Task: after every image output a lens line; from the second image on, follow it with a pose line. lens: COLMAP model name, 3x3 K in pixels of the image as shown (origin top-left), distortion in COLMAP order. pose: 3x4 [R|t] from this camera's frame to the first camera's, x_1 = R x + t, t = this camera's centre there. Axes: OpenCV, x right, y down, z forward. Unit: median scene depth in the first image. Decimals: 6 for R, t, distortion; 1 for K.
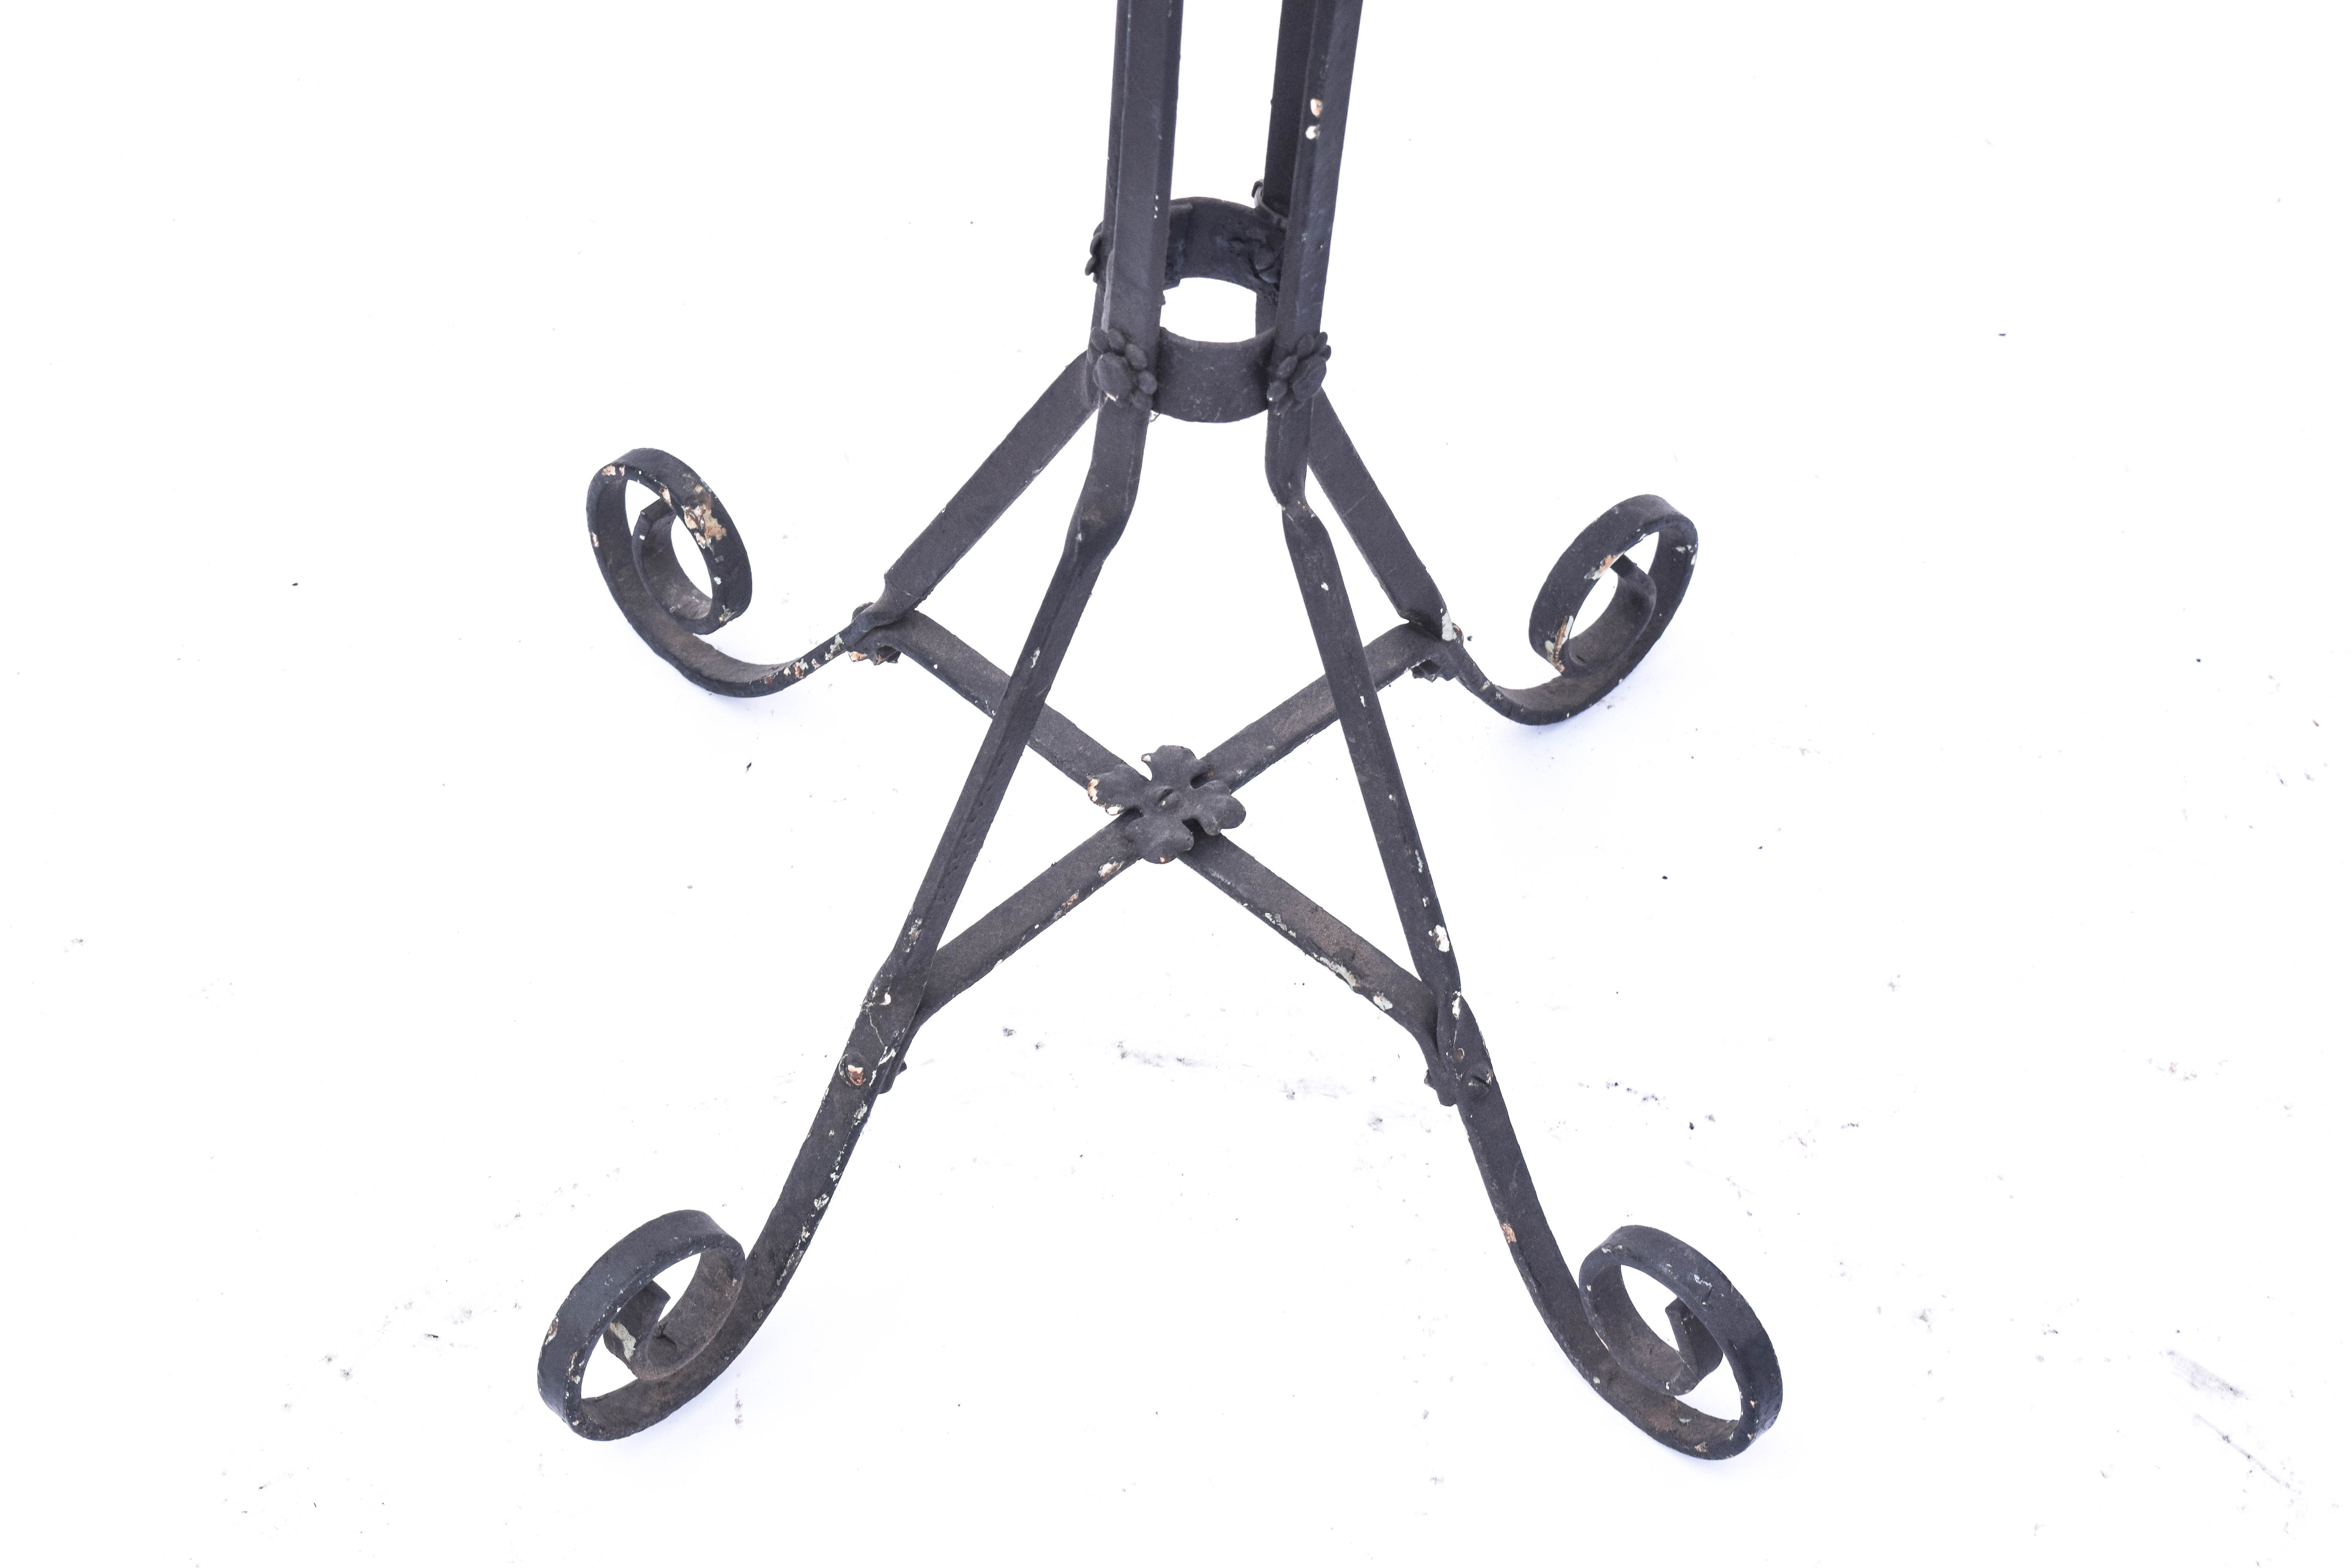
lens RADIAL K [[5356.9, 0, 1175.7], [0, 5356.9, 778.9], [0, 0, 1]] dist [-0.070553, 0.000000]
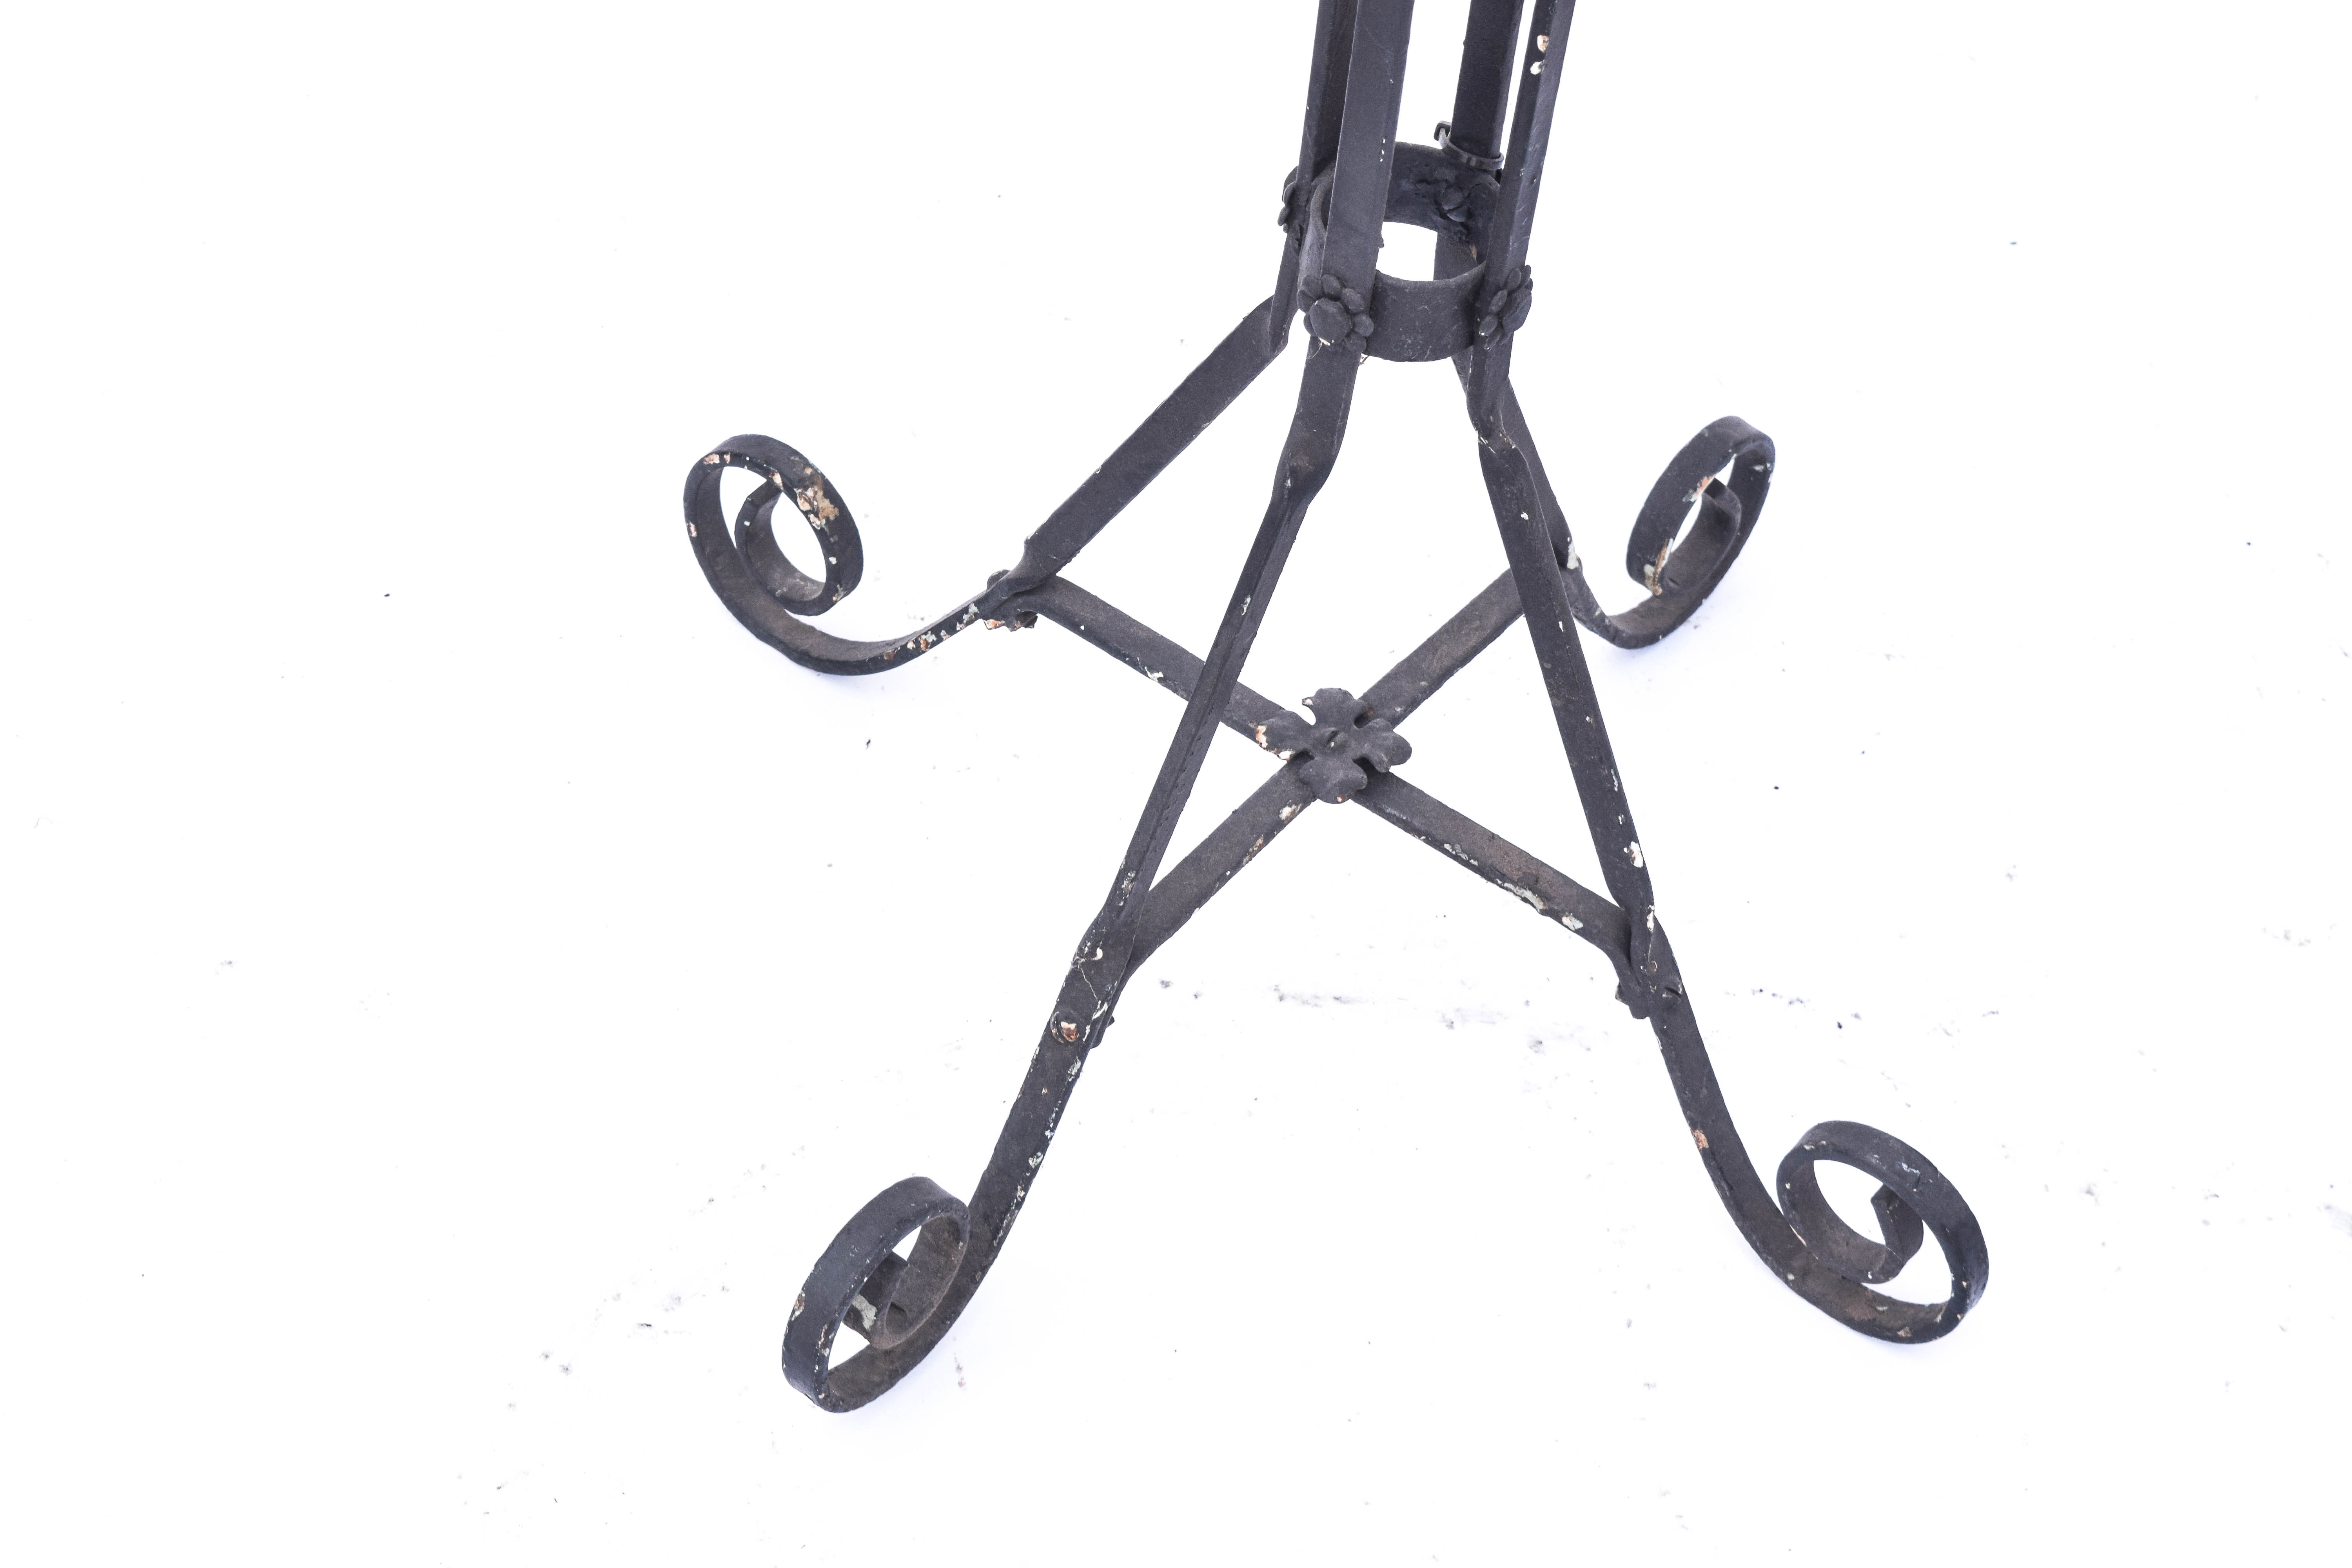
lens RADIAL K [[5356.9, 0, 1181.3], [0, 5356.9, 784.1], [0, 0, 1]] dist [-0.070553, 0.000000]
pose [[0.993699, -0.070787, 0.086898, -0.120332], [0.070623, 0.997491, 0.004964, 0.005000], [-0.087031, 0.001204, 0.996205, -0.010636]]
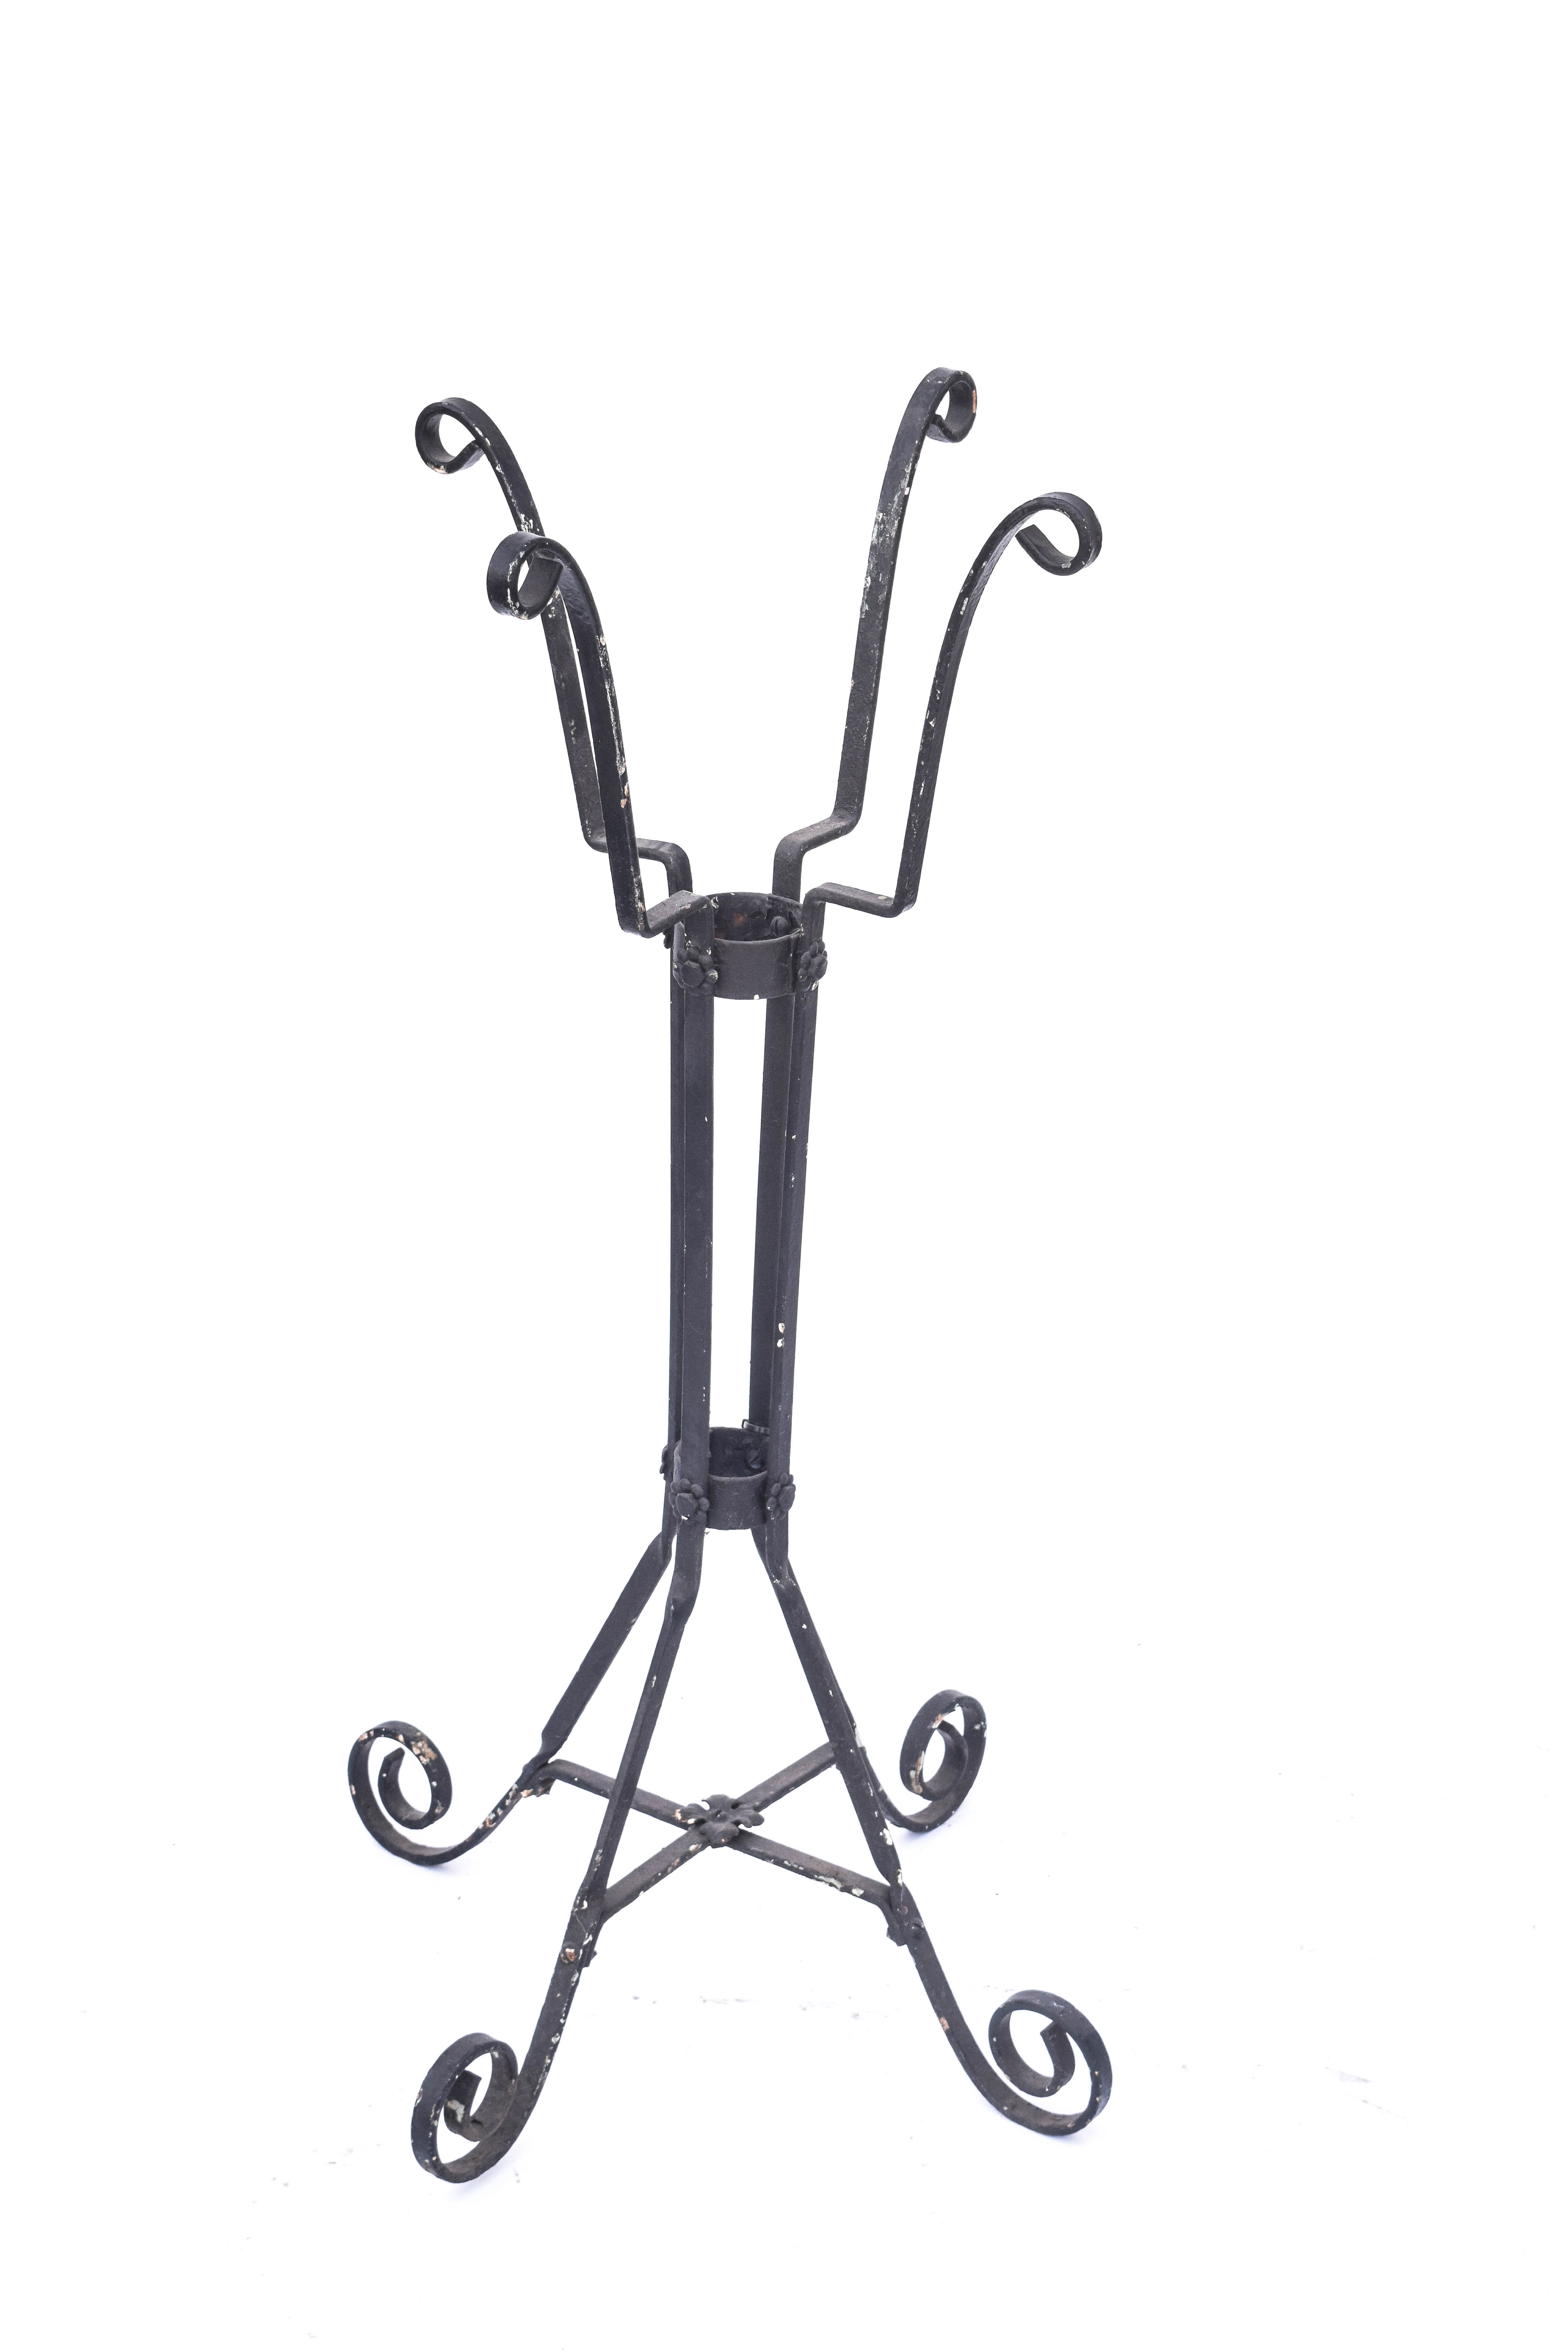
lens RADIAL K [[4763.5, 0, 786.3], [0, 4763.5, 1183.3], [0, 0, 1]] dist [-0.017989, 0.000000]
pose [[0.989237, -0.087821, 0.117041, -0.147591], [0.127467, 0.909989, -0.394554, 0.443276], [-0.071856, 0.405226, 0.911388, -0.532824]]
